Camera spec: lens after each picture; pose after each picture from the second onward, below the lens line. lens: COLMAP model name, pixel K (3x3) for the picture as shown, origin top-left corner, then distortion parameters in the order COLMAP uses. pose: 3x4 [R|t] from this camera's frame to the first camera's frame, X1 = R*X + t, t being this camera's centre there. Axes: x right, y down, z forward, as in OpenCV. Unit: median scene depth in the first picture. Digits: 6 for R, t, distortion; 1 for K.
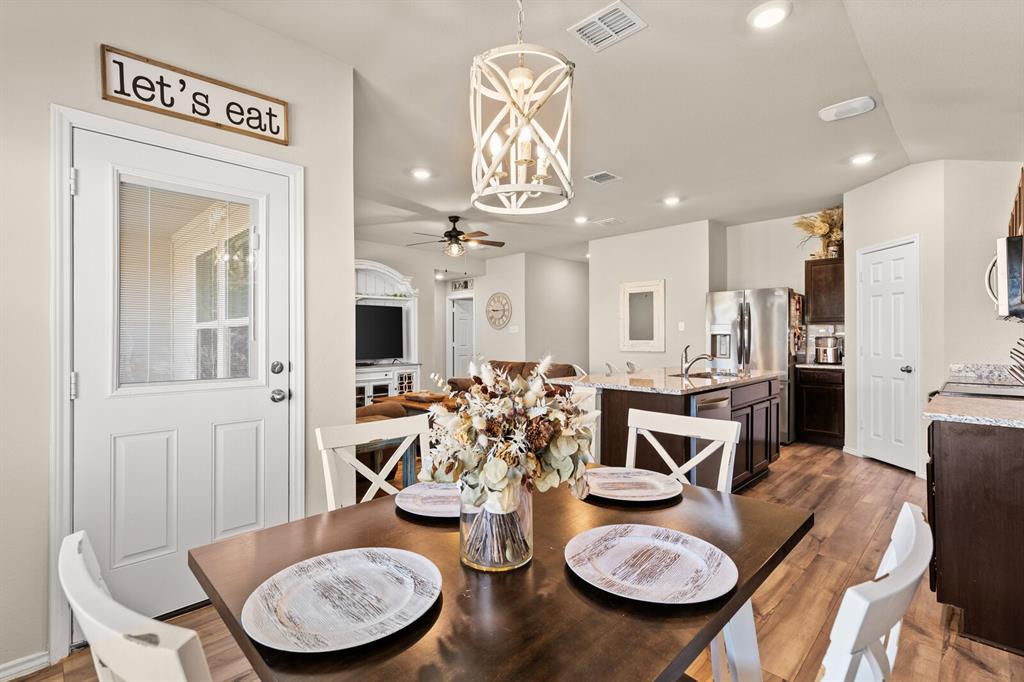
lens RADIAL K [[465.3, 0, 516.5], [0, 465.3, 334.6], [0, 0, 1]] dist [0.000208, -0.000323]
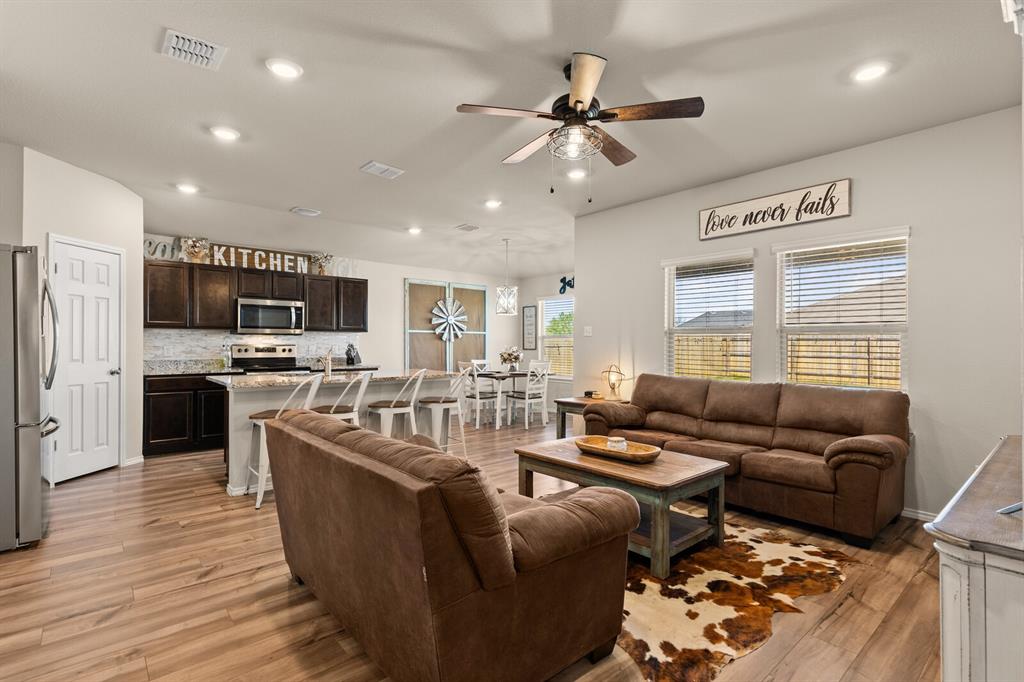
lens RADIAL K [[494.5, 0, 524.6], [0, 494.5, 343.2], [0, 0, 1]] dist [0.007309, -0.000076]
pose [[-0.998149, -0.001891, 0.060787, -0.125754], [-0.002329, 0.999972, -0.007128, 0.011516], [-0.060772, -0.007256, -0.998125, 1.585545]]
